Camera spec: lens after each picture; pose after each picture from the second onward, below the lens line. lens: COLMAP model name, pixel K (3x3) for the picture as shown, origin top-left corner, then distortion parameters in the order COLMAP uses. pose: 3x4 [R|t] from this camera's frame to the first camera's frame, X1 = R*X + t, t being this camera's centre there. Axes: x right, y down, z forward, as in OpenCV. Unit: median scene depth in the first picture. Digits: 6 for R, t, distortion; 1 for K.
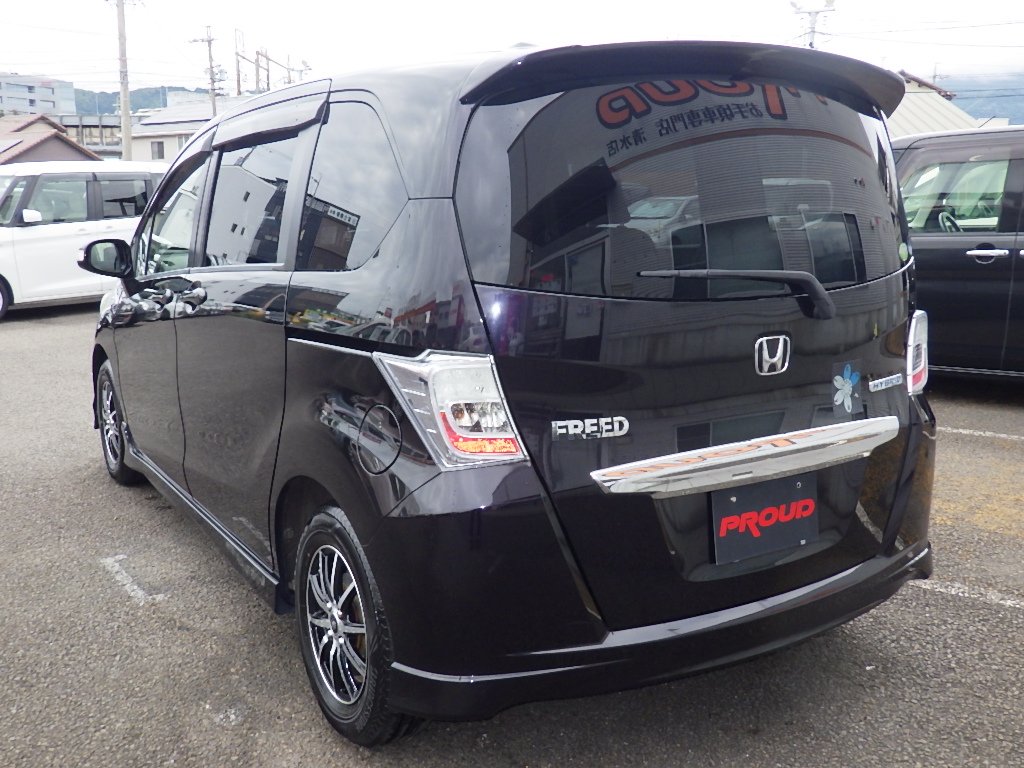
lens RADIAL K [[982.9, 0, 512.0], [0, 982.9, 384.0], [0, 0, 1]] dist [0.058718, -0.111489]
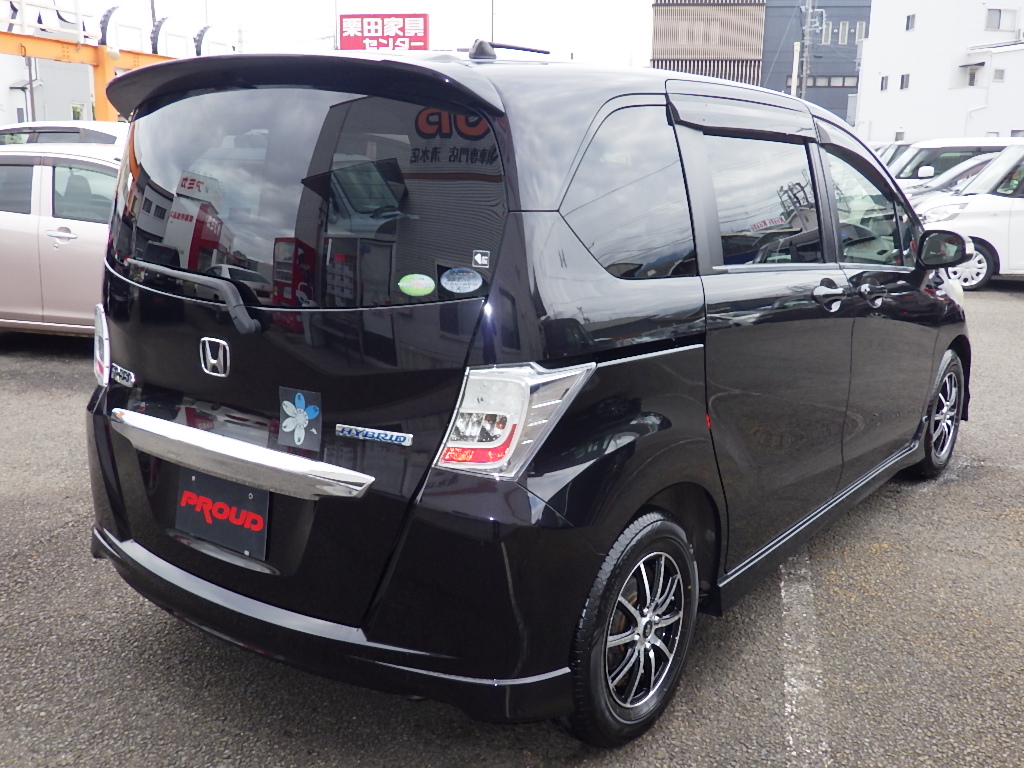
lens RADIAL K [[982.9, 0, 512.0], [0, 982.9, 384.0], [0, 0, 1]] dist [0.058718, -0.111489]
pose [[0.375121, 0.220690, -0.900322, 1.317277], [-0.186561, 0.969347, 0.159879, -0.224950], [0.908008, 0.107991, 0.404795, 0.863350]]
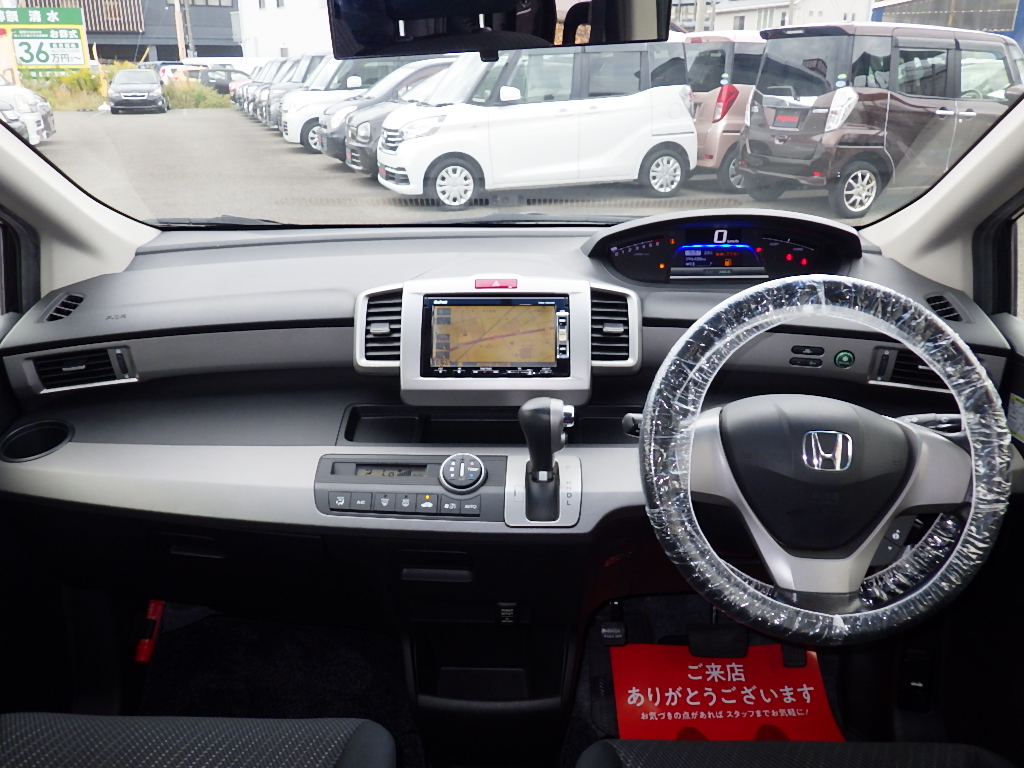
lens RADIAL K [[860.3, 0, 512.0], [0, 860.3, 384.0], [0, 0, 1]] dist [0.000979, -0.007938]
pose [[0.839111, 0.186470, -0.511000, -0.136030], [-0.099755, 0.976227, 0.192430, -0.330166], [0.534735, -0.110495, 0.837765, 1.643704]]
